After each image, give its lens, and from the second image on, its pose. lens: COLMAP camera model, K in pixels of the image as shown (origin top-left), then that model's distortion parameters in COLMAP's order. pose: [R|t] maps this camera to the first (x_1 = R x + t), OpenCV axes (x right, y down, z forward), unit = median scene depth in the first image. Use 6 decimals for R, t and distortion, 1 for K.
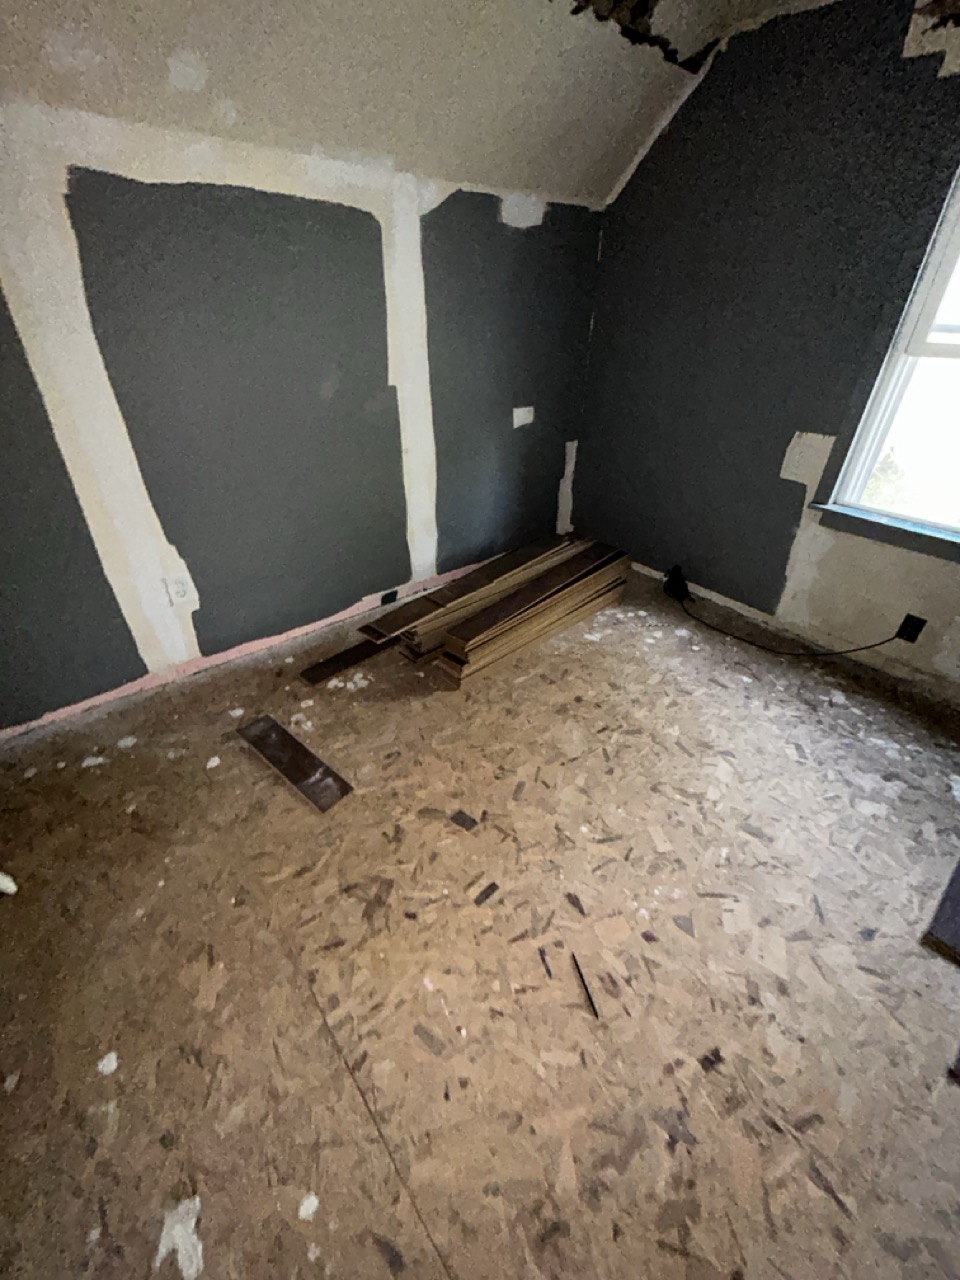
lens RADIAL K [[521.0, 0, 483.9], [0, 521.0, 638.5], [0, 0, 1]] dist [-0.001658, -0.000446]
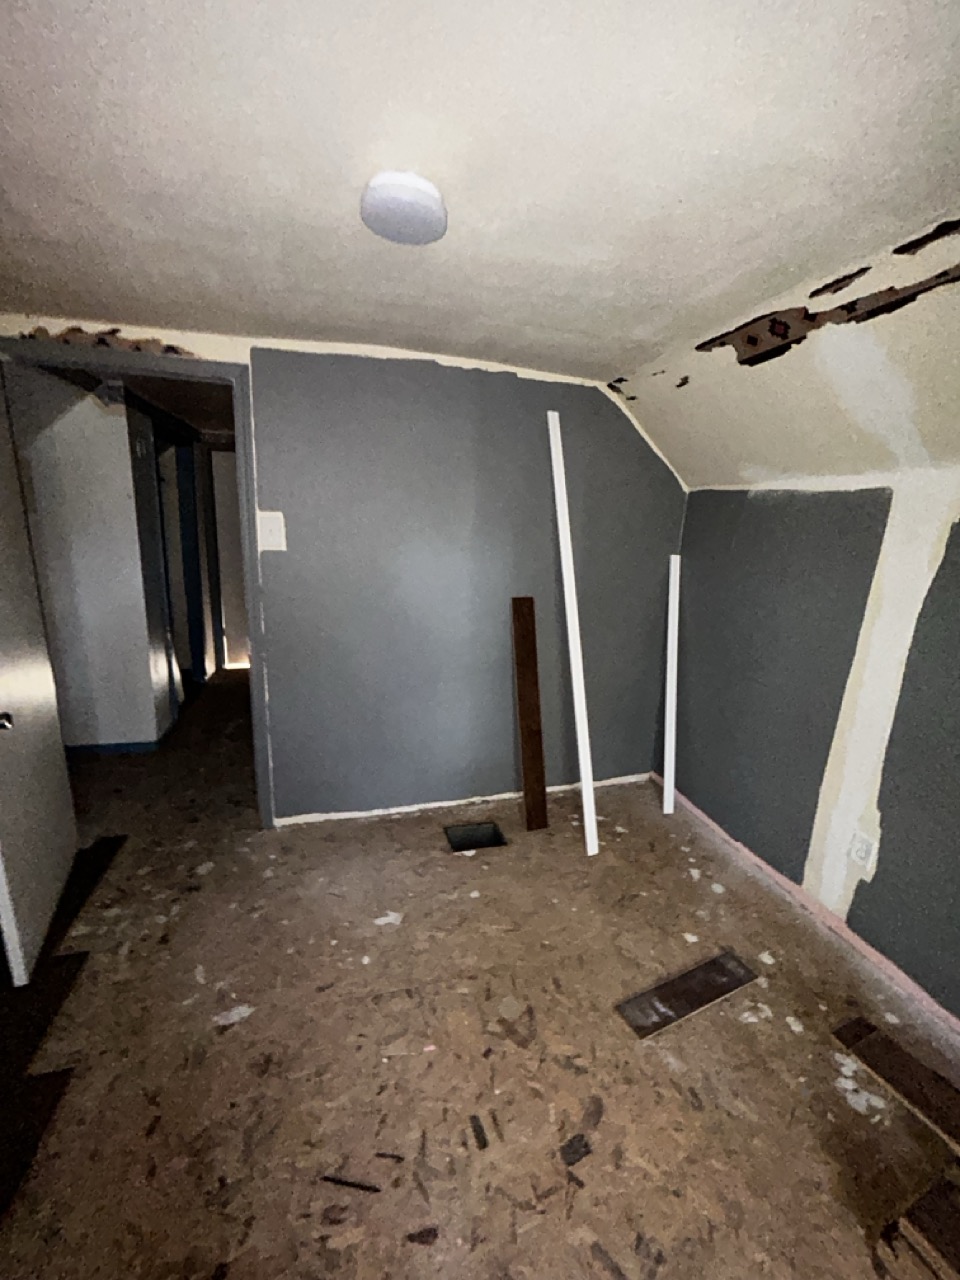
lens RADIAL K [[521.0, 0, 483.9], [0, 521.0, 638.5], [0, 0, 1]] dist [-0.001658, -0.000446]
pose [[-0.399857, 0.181312, -0.898466, 0.572541], [-0.534457, 0.750225, 0.389254, -0.464413], [0.744627, 0.635837, -0.203079, 0.520723]]
